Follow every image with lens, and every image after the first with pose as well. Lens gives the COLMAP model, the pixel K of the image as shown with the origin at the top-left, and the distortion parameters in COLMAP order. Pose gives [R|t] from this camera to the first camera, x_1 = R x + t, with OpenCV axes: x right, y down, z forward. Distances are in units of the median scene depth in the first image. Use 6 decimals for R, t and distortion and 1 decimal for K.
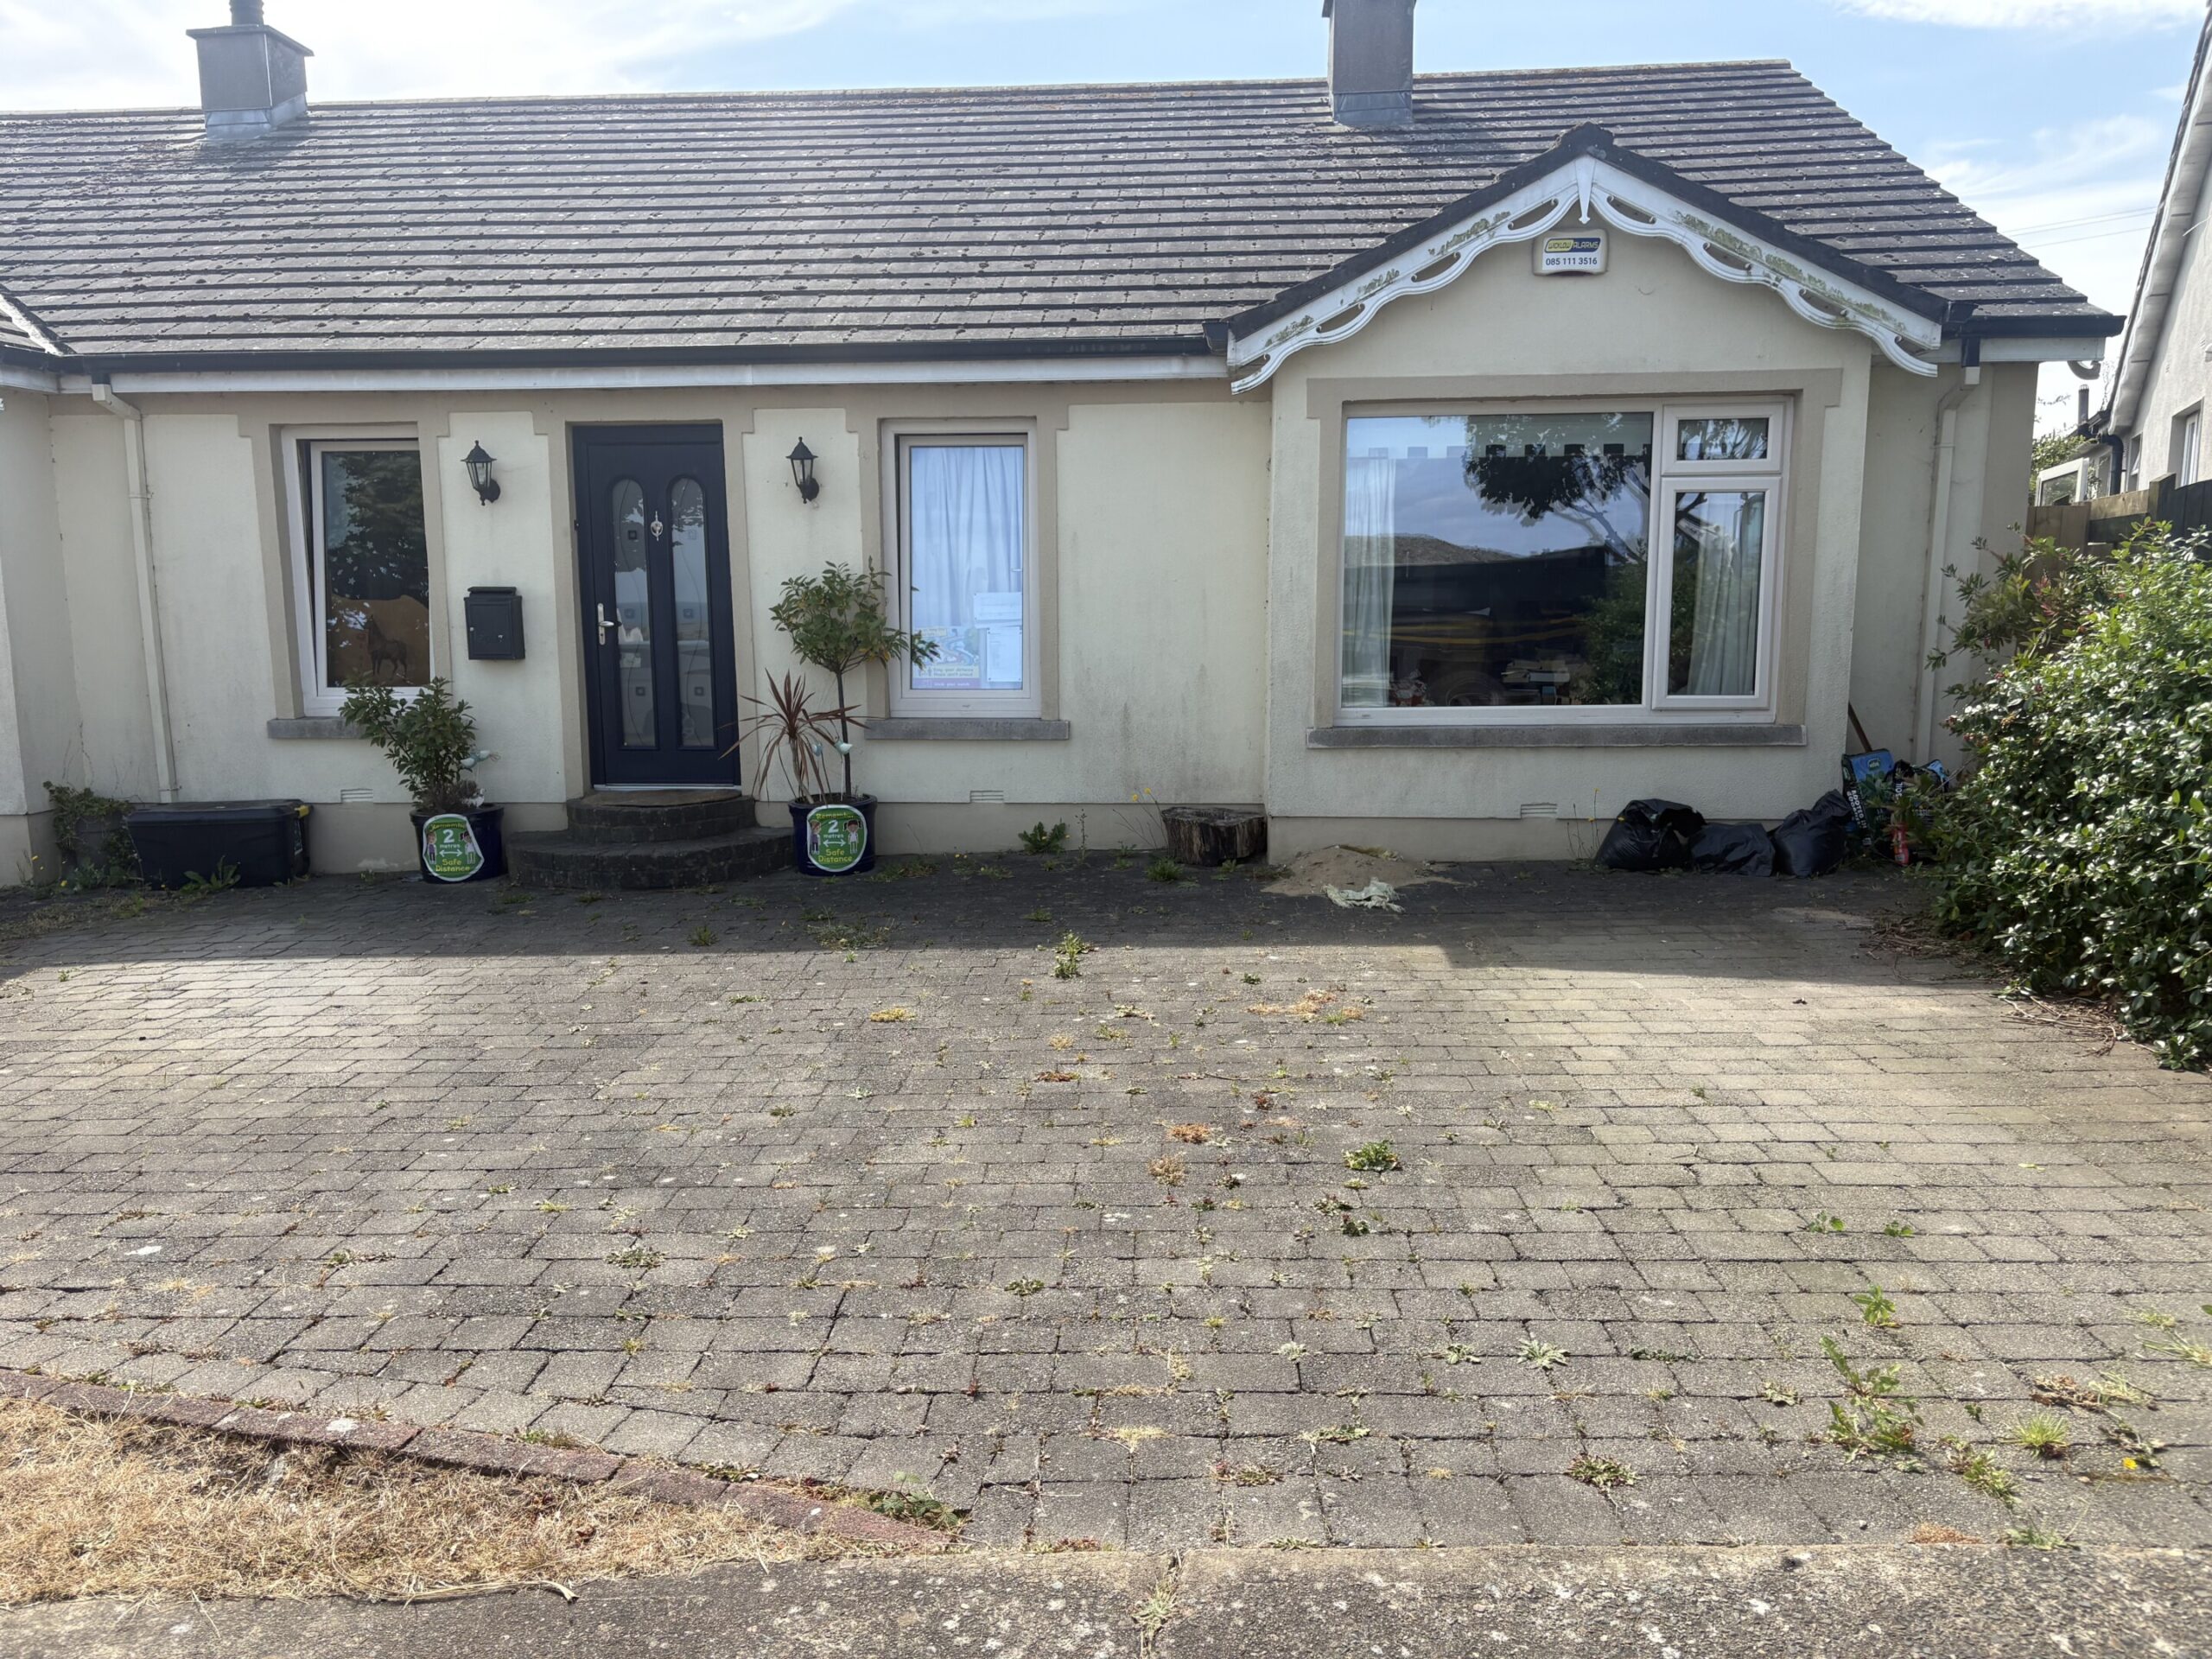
lens RADIAL K [[1671.5, 0, 1080.2], [0, 1671.5, 851.7], [0, 0, 1]] dist [0.049010, -0.047980]
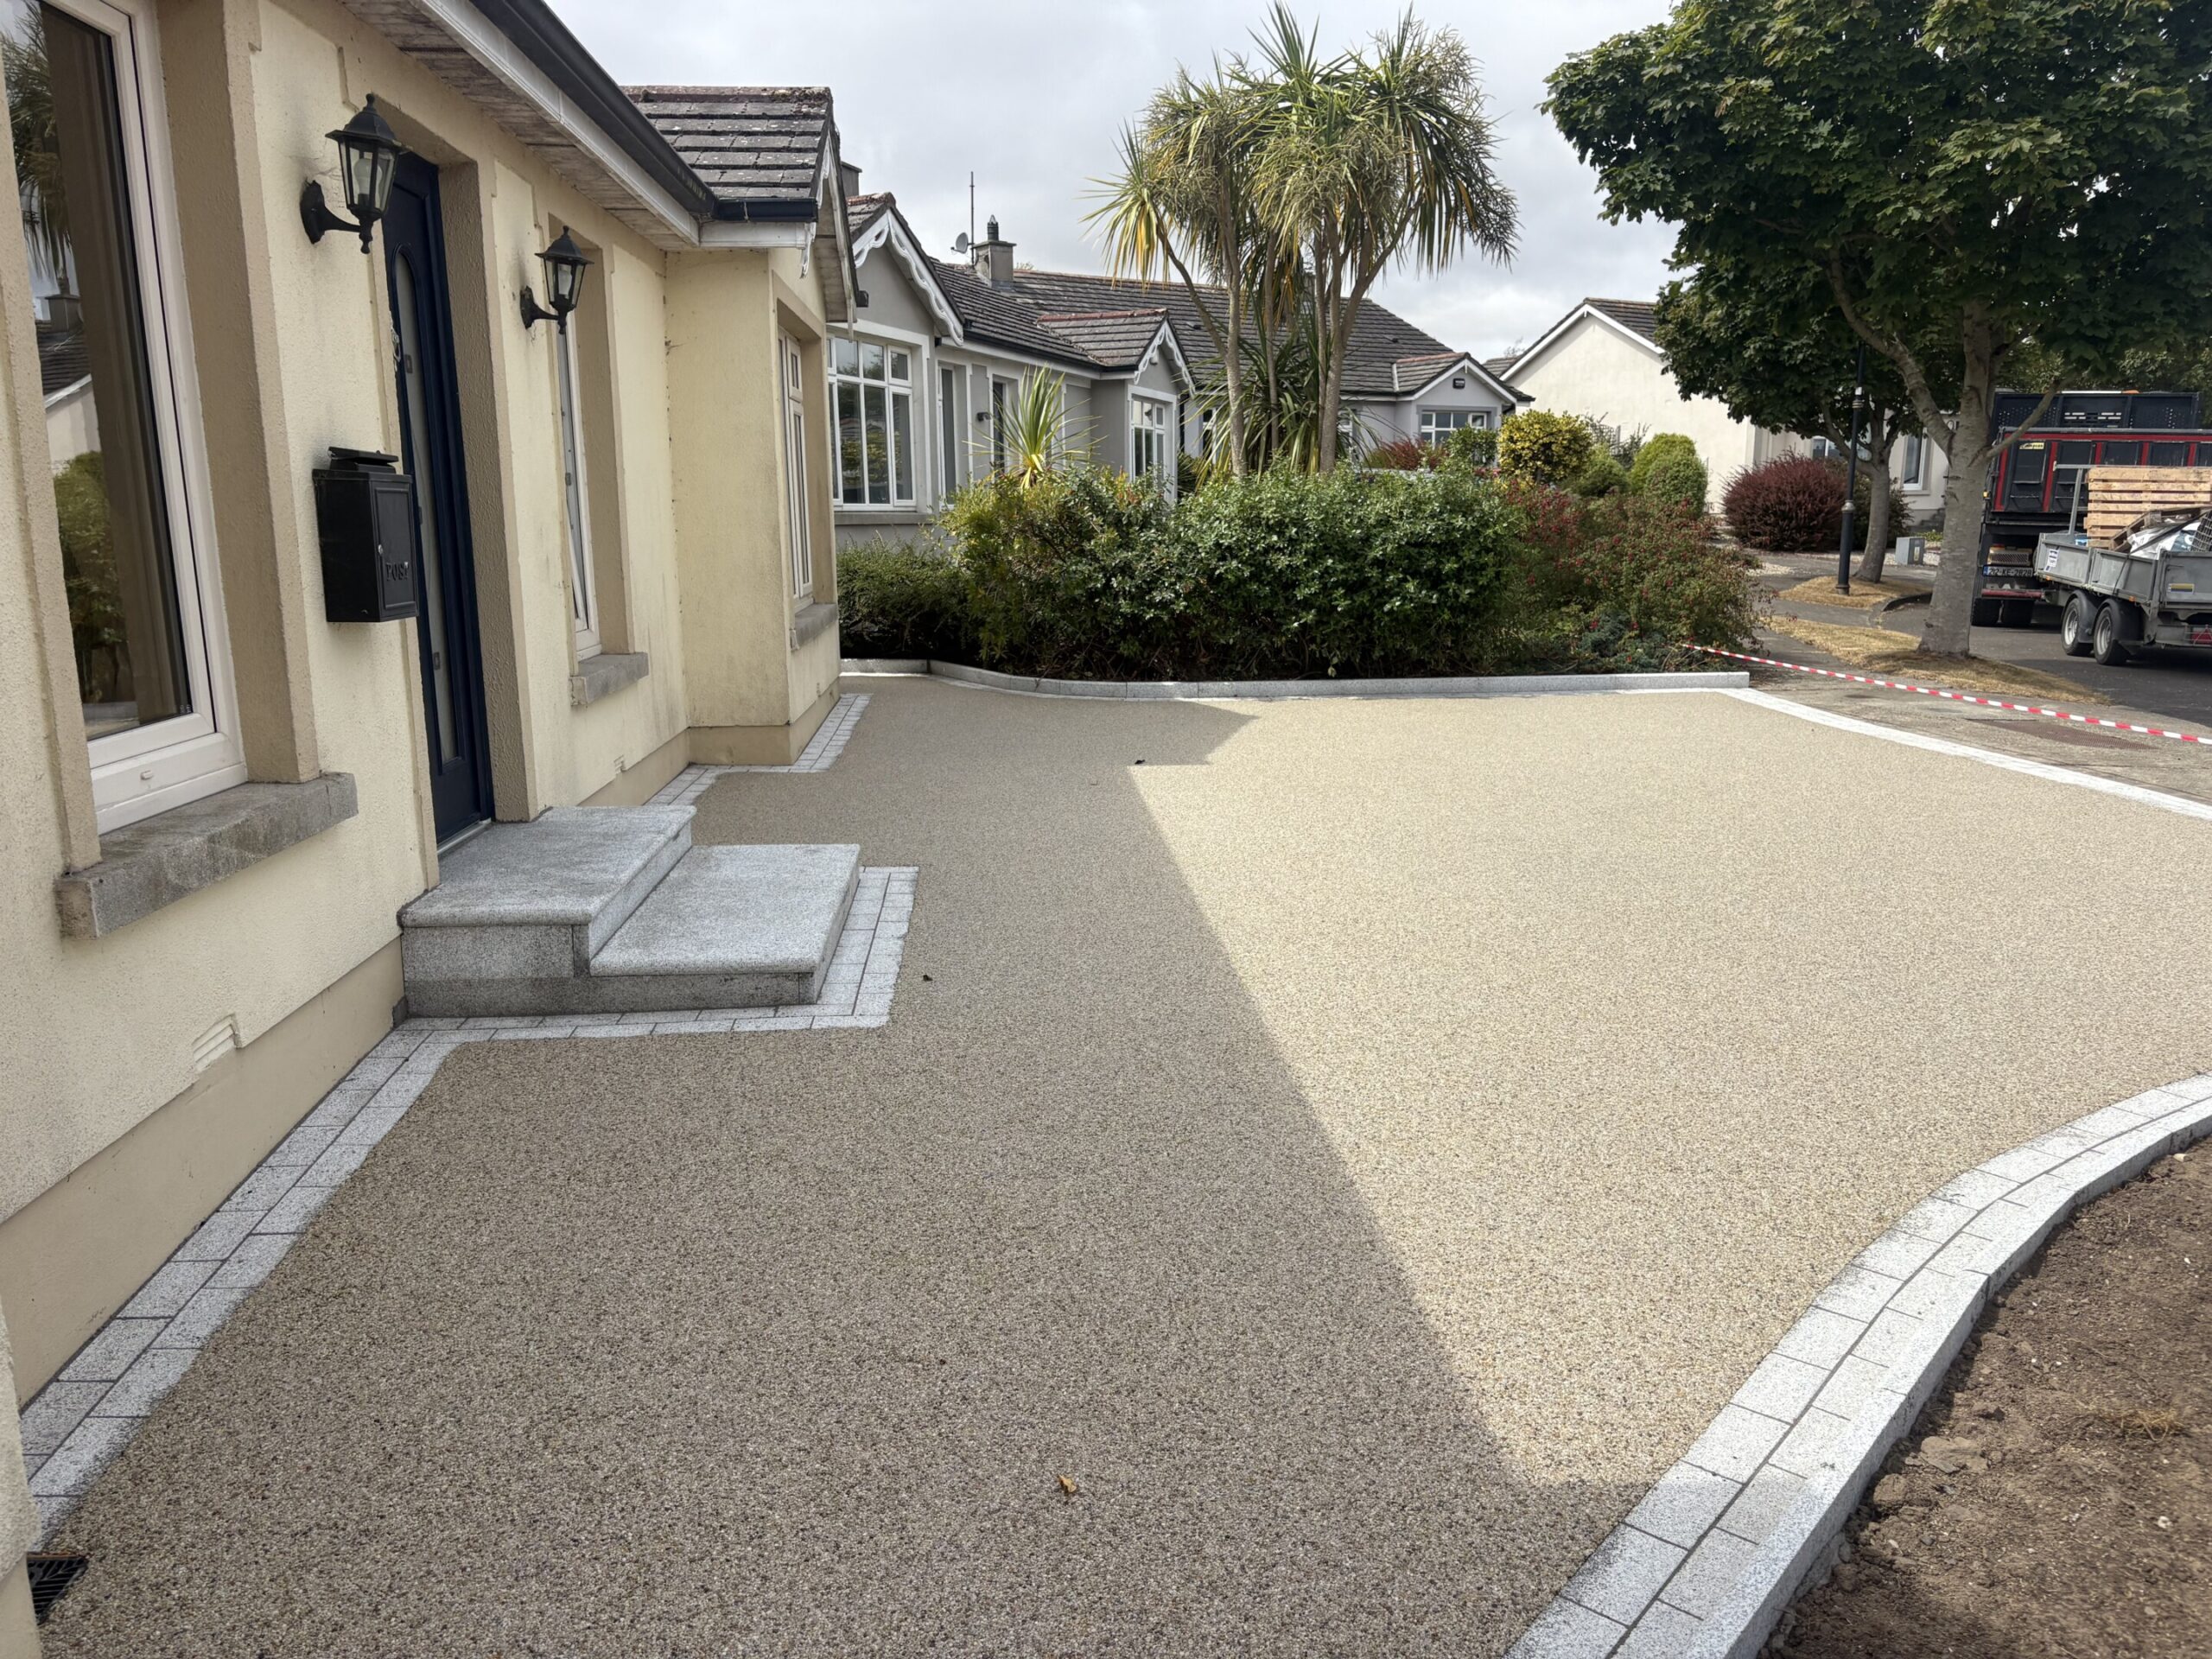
lens RADIAL K [[1671.5, 0, 1095.5], [0, 1671.5, 847.3], [0, 0, 1]] dist [0.049010, -0.047980]
pose [[-0.136090, -0.187252, 0.972839, -0.794948], [0.169050, 0.963184, 0.209042, -0.115146], [-0.976167, 0.192907, -0.099425, 0.860460]]
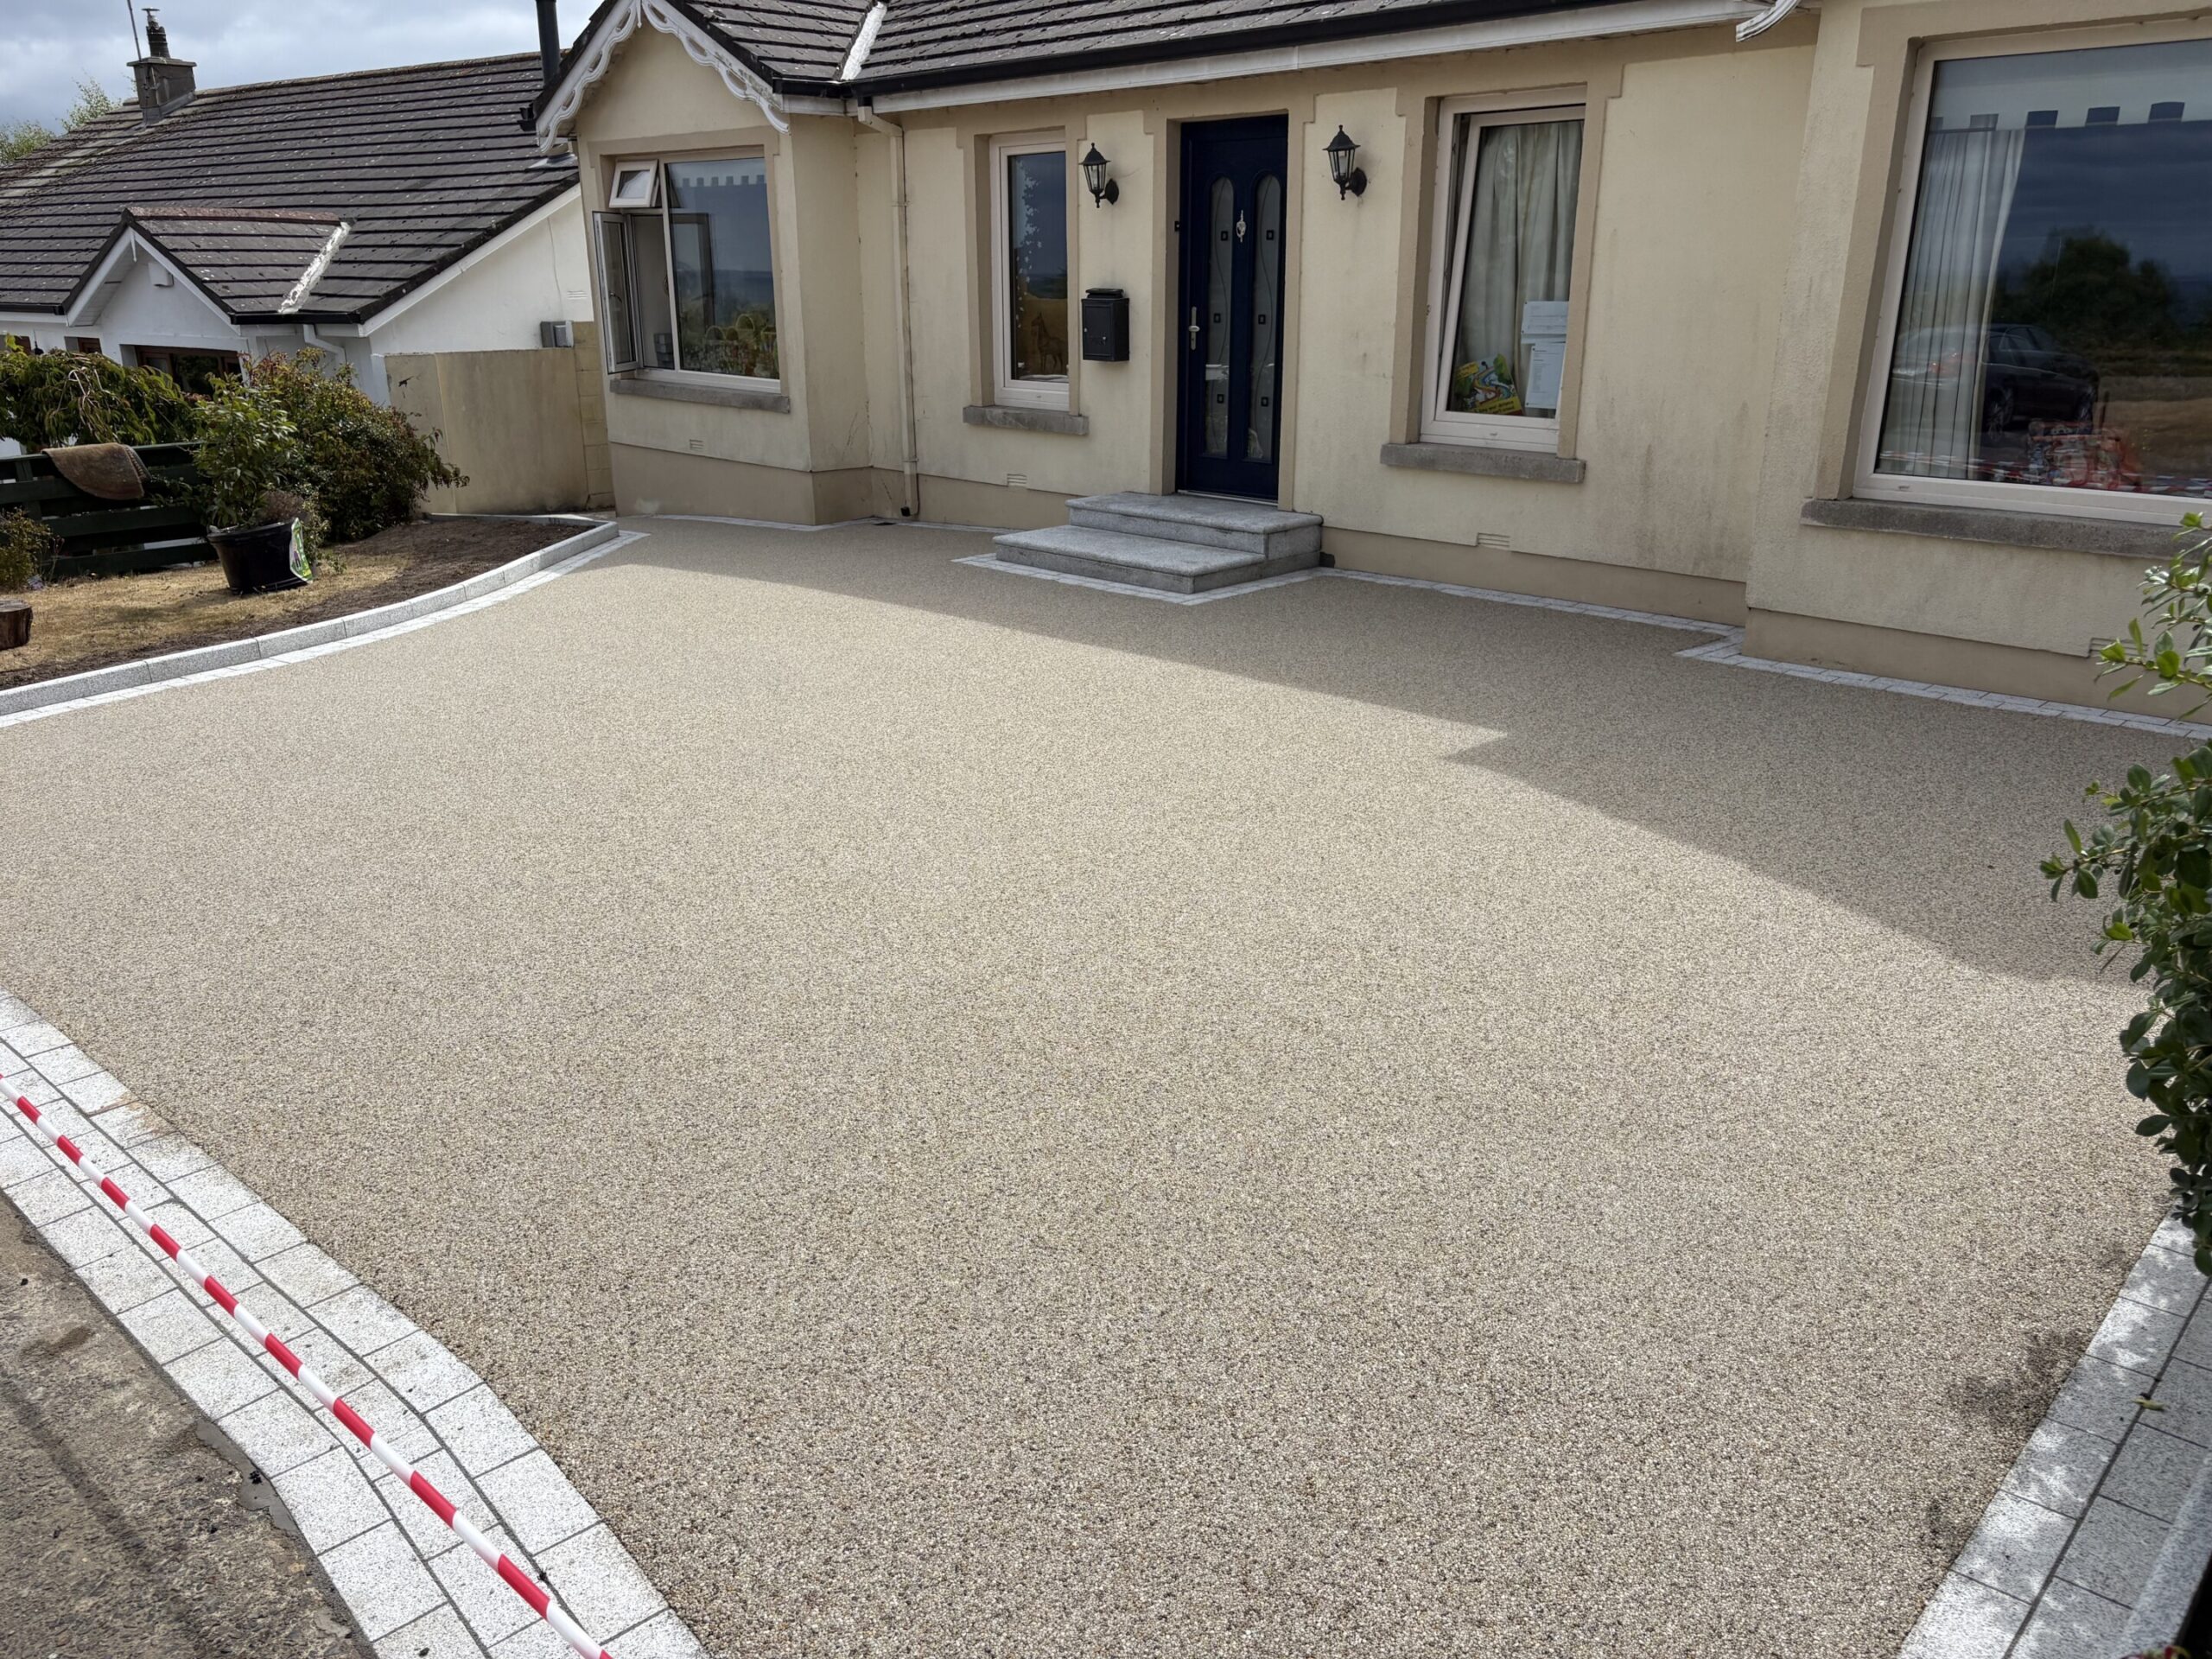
lens RADIAL K [[1671.5, 0, 1080.9], [0, 1671.5, 830.7], [0, 0, 1]] dist [0.049010, -0.047980]
pose [[0.735679, 0.222384, -0.639782, 0.380733], [-0.108692, 0.971084, 0.212558, -0.048703], [0.668552, -0.086835, 0.738578, 0.178065]]
